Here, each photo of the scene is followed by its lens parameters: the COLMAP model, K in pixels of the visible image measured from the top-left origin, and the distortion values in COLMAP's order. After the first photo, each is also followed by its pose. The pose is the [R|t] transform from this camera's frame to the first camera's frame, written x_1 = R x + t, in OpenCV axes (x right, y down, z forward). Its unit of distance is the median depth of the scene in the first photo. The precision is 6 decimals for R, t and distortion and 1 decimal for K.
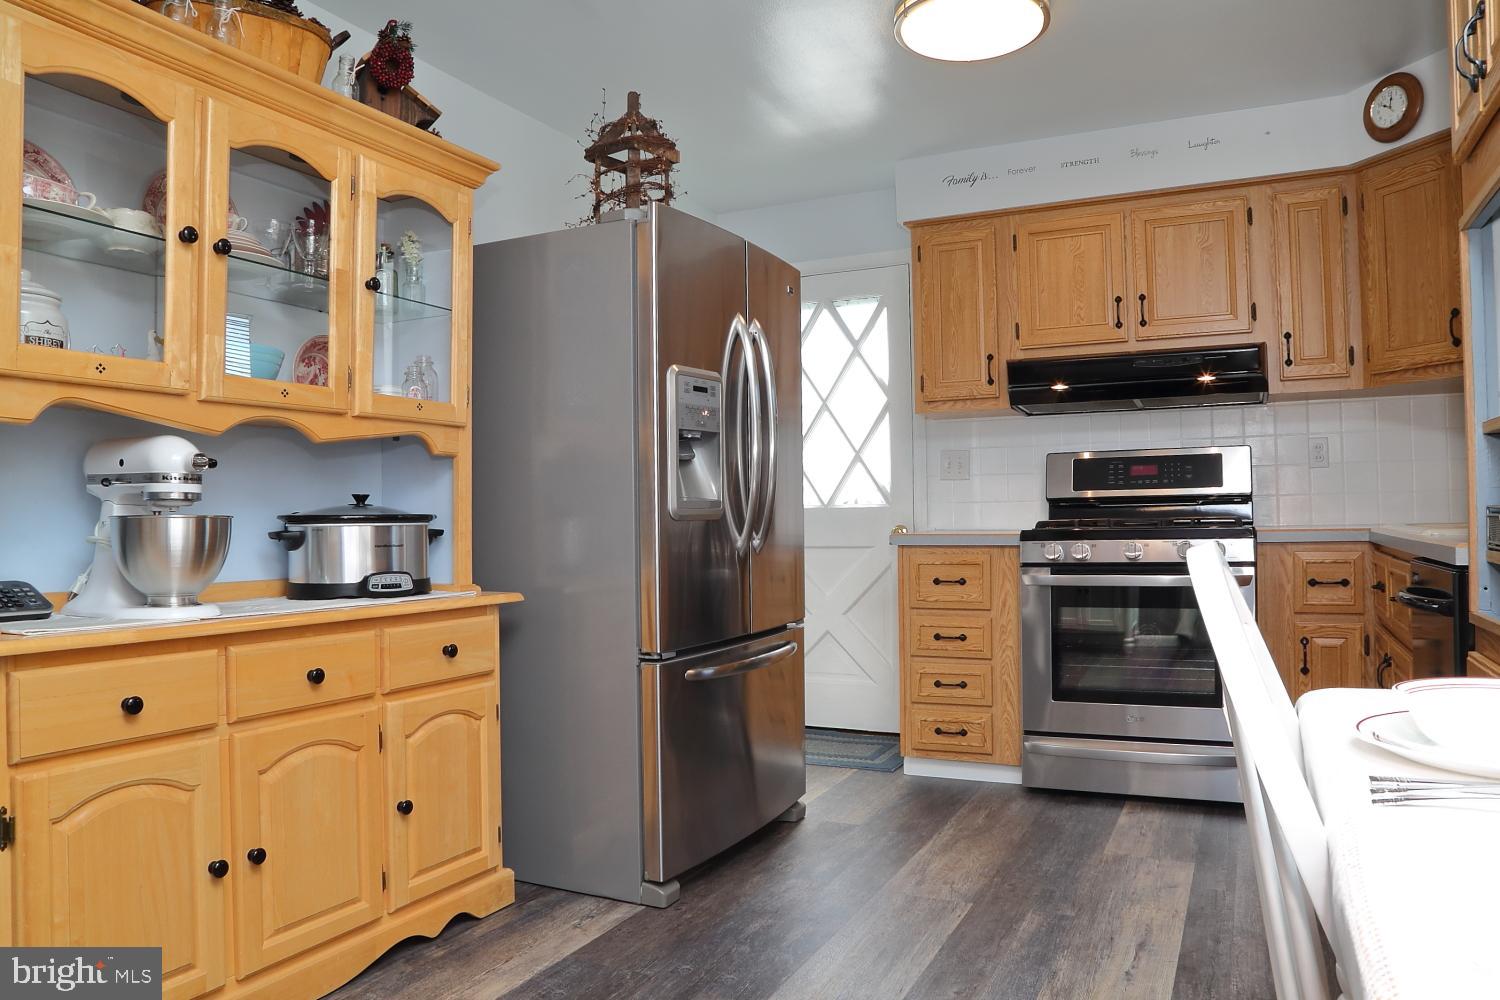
lens RADIAL K [[1047.2, 0, 747.3], [0, 1047.2, 510.0], [0, 0, 1]] dist [-0.126057, 0.068270]
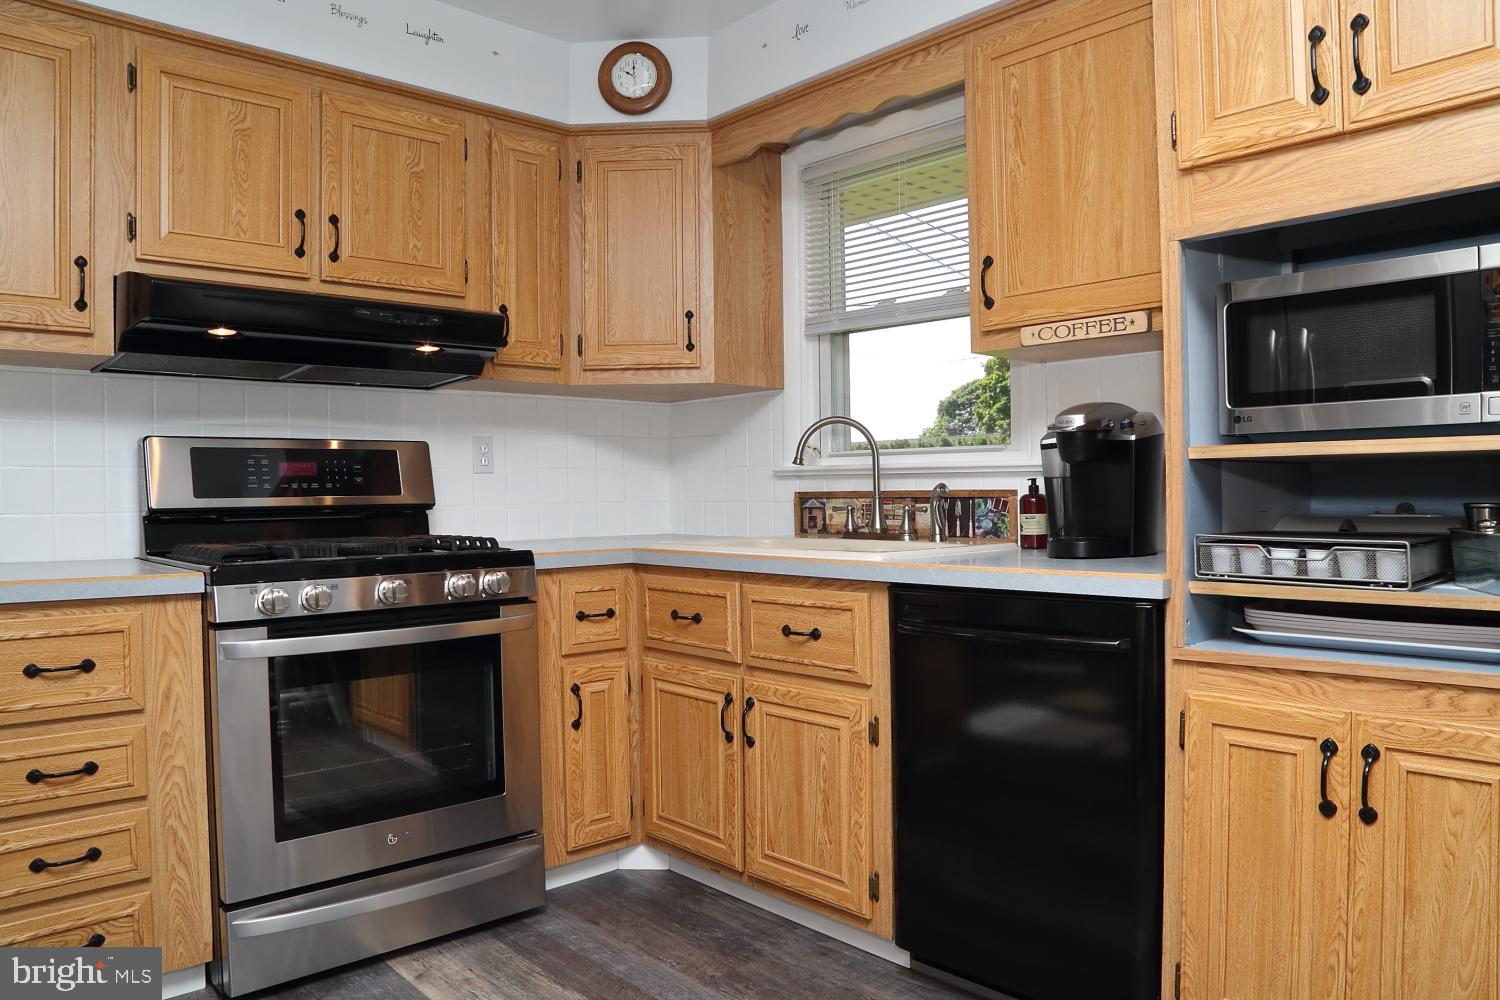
lens RADIAL K [[1047.2, 0, 747.3], [0, 1047.2, 510.0], [0, 0, 1]] dist [-0.126057, 0.068270]
pose [[0.365736, -0.000900, 0.930718, -0.165179], [-0.002855, 0.999994, 0.002089, -0.015275], [-0.930714, -0.003422, 0.365731, 0.532248]]
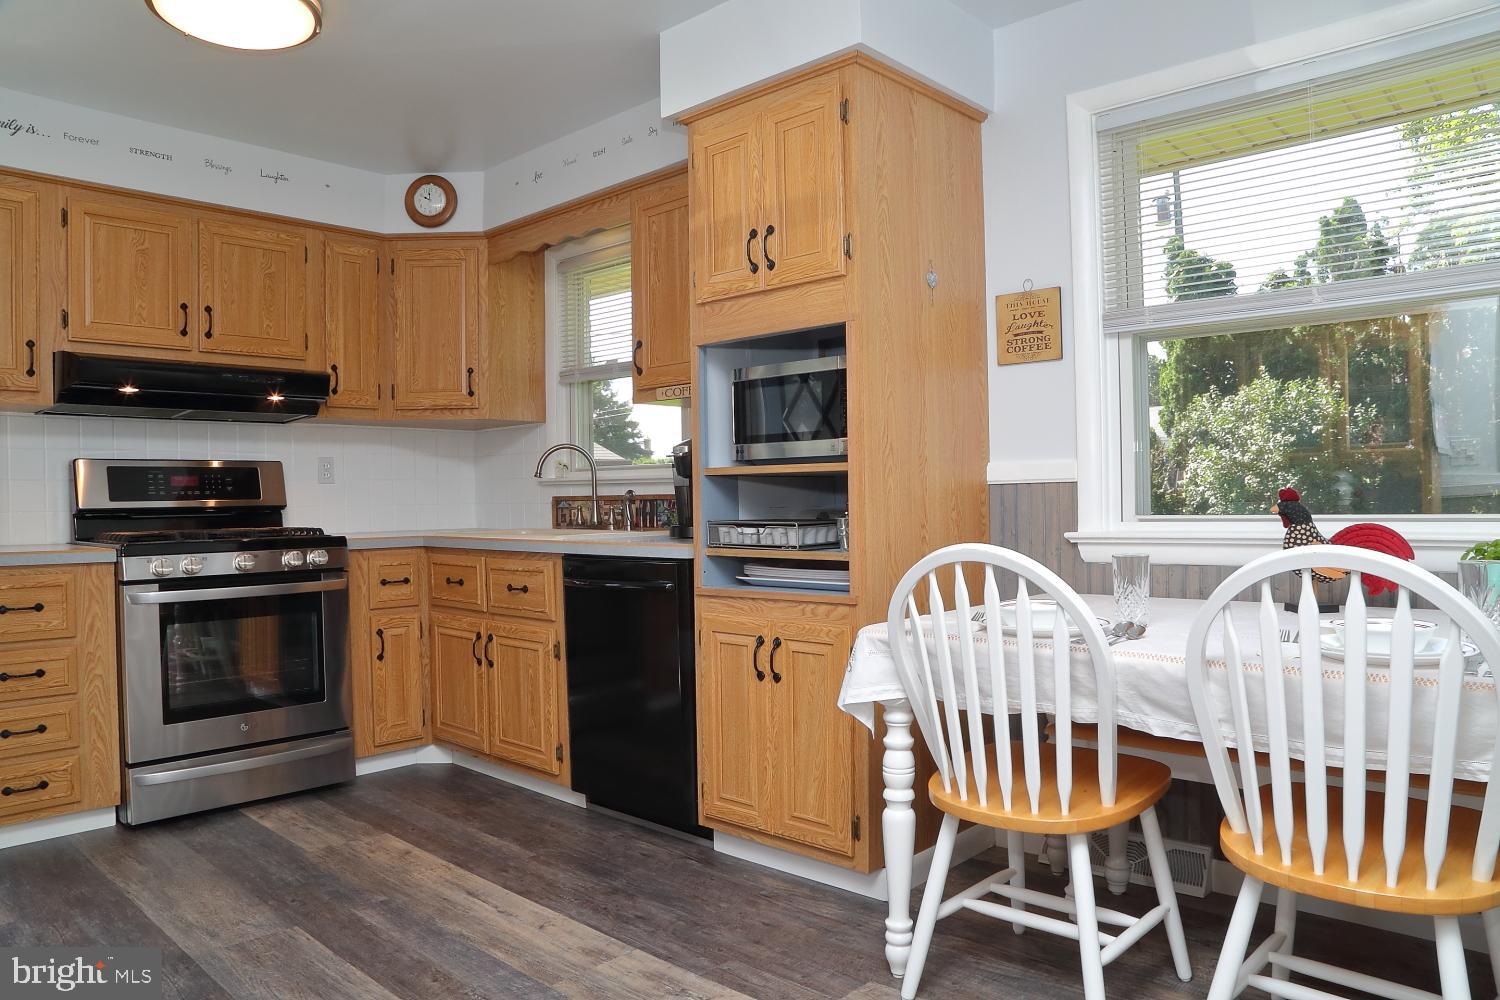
lens RADIAL K [[1021.0, 0, 749.9], [0, 1021.0, 510.7], [0, 0, 1]] dist [-0.123178, 0.064104]
pose [[0.291440, 0.001986, 0.956587, -0.415164], [0.000320, 0.999998, -0.002173, -0.008864], [-0.956589, 0.000940, 0.291438, 0.231751]]
